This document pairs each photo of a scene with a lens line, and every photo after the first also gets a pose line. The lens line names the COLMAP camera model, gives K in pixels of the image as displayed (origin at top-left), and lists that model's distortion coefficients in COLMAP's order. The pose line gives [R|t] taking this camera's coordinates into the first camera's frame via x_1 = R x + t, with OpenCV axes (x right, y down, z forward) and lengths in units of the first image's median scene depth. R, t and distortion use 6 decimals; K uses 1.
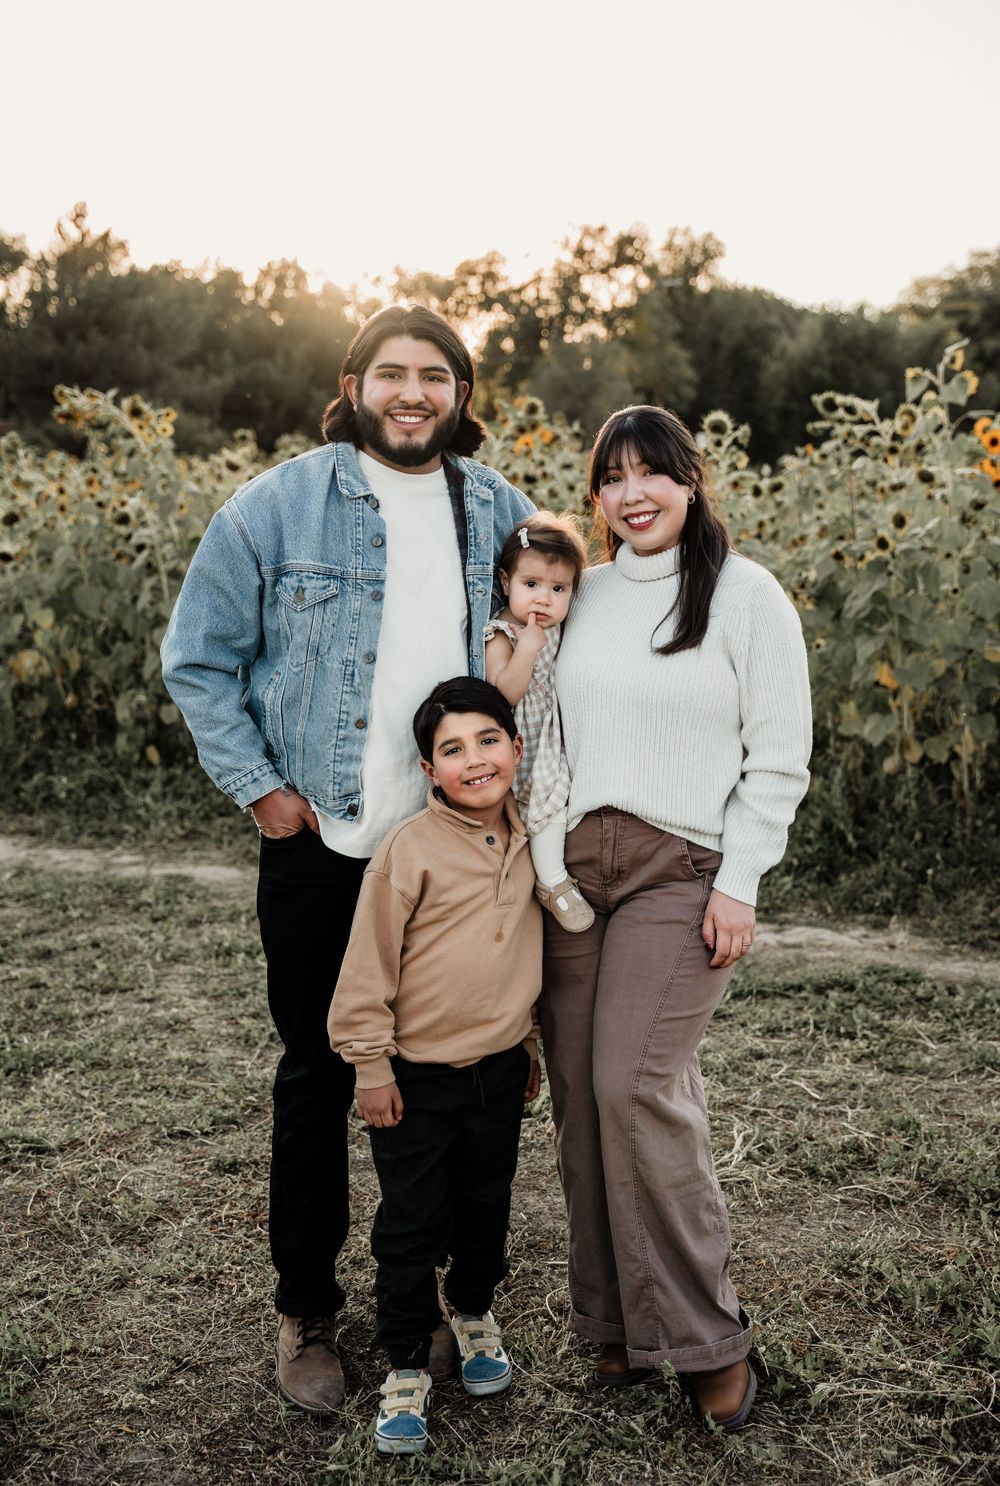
lens RADIAL K [[2152.9, 0, 503.5], [0, 2152.9, 705.9], [0, 0, 1]] dist [0.053982, 0.000000]
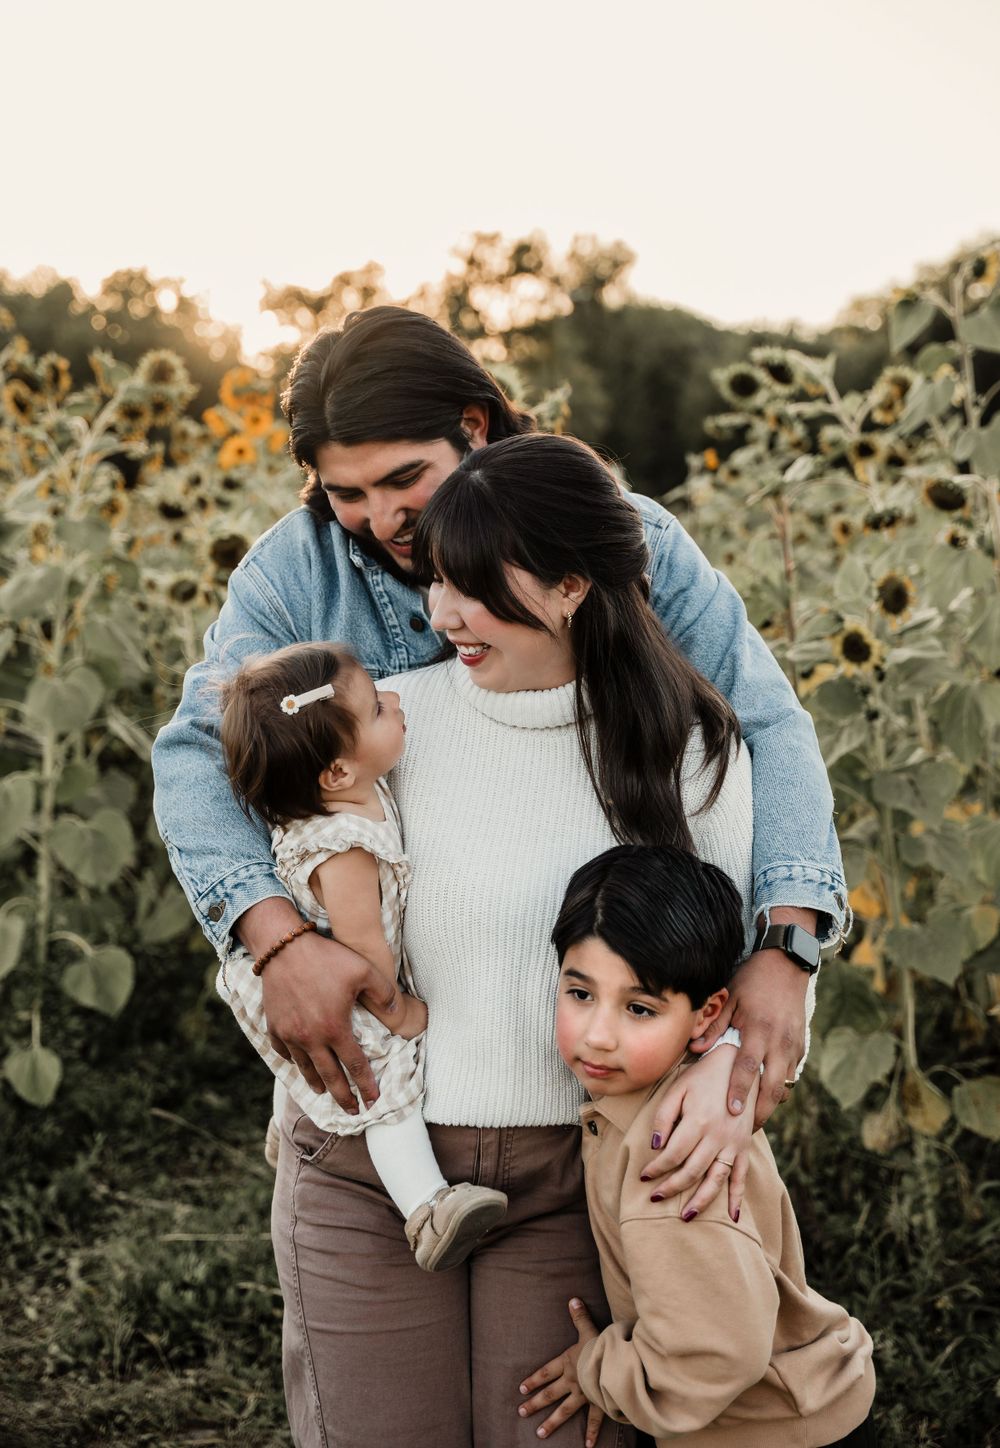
lens RADIAL K [[2390.5, 0, 531.4], [0, 2390.5, 647.7], [0, 0, 1]] dist [0.020558, 0.000000]
pose [[0.998559, -0.006521, 0.053267, 0.082116], [0.009282, 0.998616, -0.051762, -0.049651], [-0.052856, 0.052182, 0.997238, 0.506253]]
